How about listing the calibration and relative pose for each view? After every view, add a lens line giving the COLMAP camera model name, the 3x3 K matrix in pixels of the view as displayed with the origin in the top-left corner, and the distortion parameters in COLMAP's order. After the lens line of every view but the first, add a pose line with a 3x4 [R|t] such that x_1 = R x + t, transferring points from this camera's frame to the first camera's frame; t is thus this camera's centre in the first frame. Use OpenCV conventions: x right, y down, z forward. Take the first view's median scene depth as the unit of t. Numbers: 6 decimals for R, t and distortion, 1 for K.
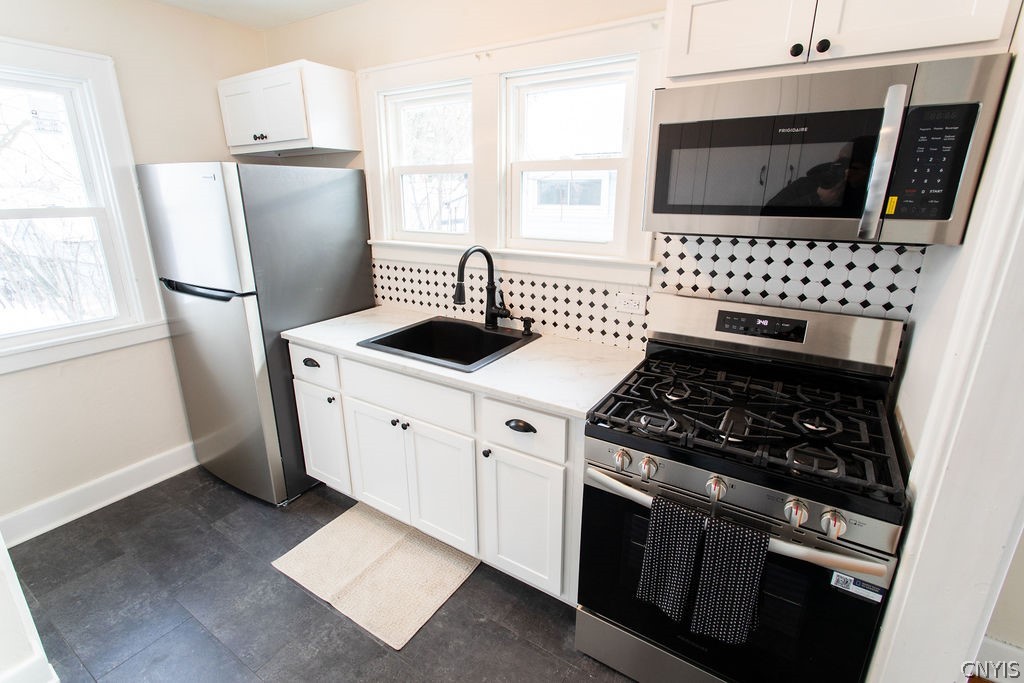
lens RADIAL K [[495.2, 0, 510.9], [0, 495.2, 336.6], [0, 0, 1]] dist [0.001053, 0.000533]
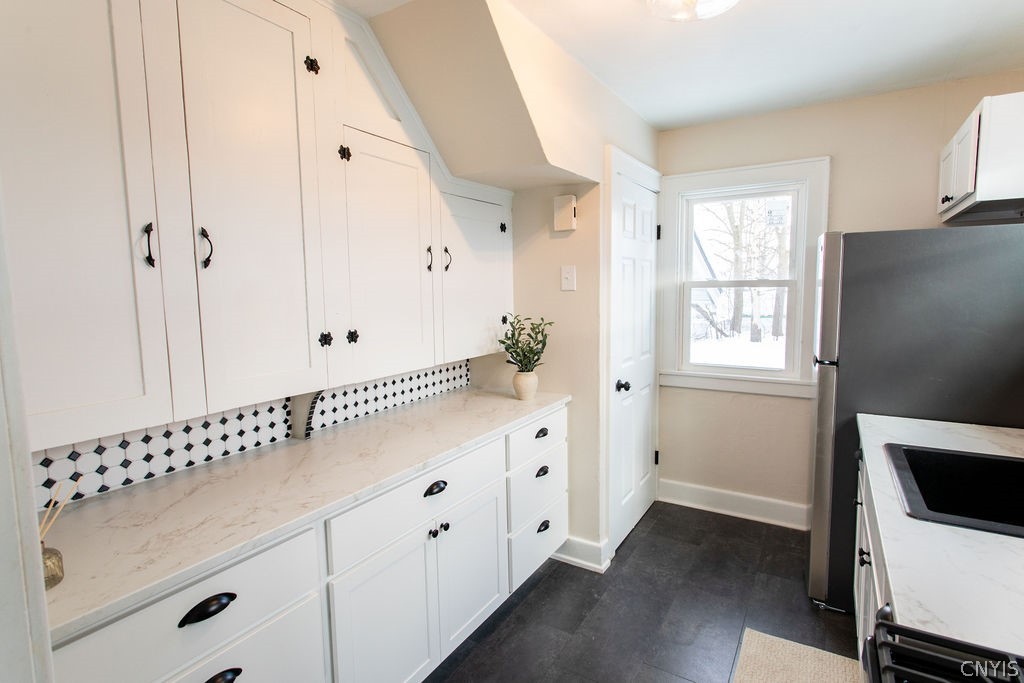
lens RADIAL K [[511.6, 0, 512.0], [0, 511.6, 341.5], [0, 0, 1]] dist [-0.000078, 0.000245]
pose [[-0.007169, 0.102611, -0.994696, 0.437866], [-0.280532, 0.954570, 0.100494, -0.049948], [0.959818, 0.279764, 0.021943, 0.356030]]
